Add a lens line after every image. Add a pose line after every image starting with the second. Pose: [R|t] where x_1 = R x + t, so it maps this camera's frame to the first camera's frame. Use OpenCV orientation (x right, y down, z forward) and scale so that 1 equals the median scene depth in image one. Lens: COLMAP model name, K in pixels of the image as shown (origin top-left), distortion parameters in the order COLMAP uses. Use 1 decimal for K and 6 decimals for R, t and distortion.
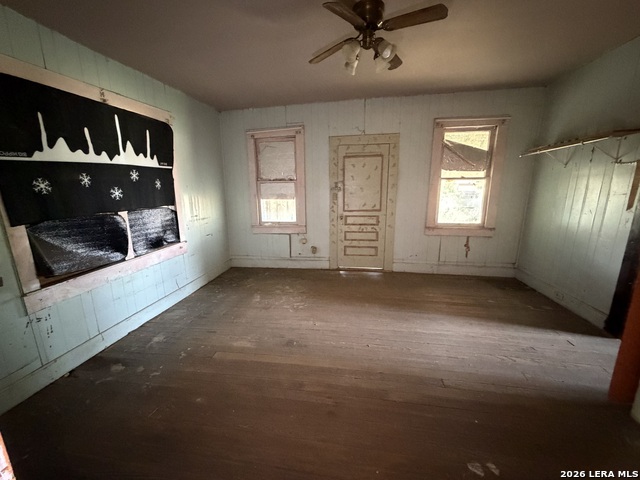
lens RADIAL K [[253.9, 0, 320.0], [0, 253.9, 240.0], [0, 0, 1]] dist [-0.000172, -0.000103]
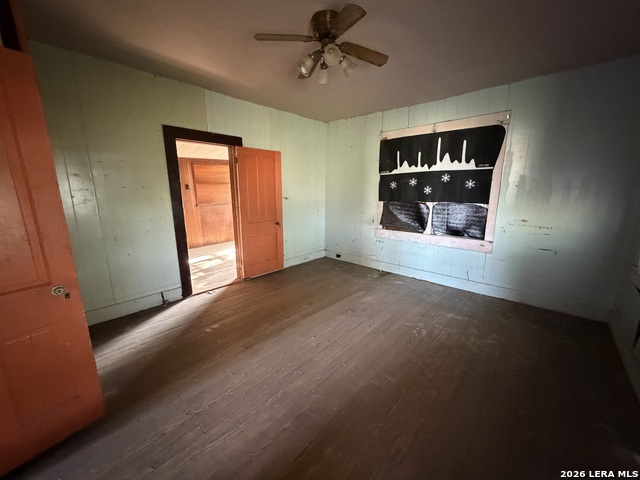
lens RADIAL K [[253.9, 0, 320.0], [0, 253.9, 240.0], [0, 0, 1]] dist [-0.000172, -0.000103]
pose [[-0.531555, 0.185455, -0.826472, 0.830663], [-0.175936, 0.930282, 0.321905, -0.263500], [0.828550, 0.316516, -0.461868, 1.177405]]
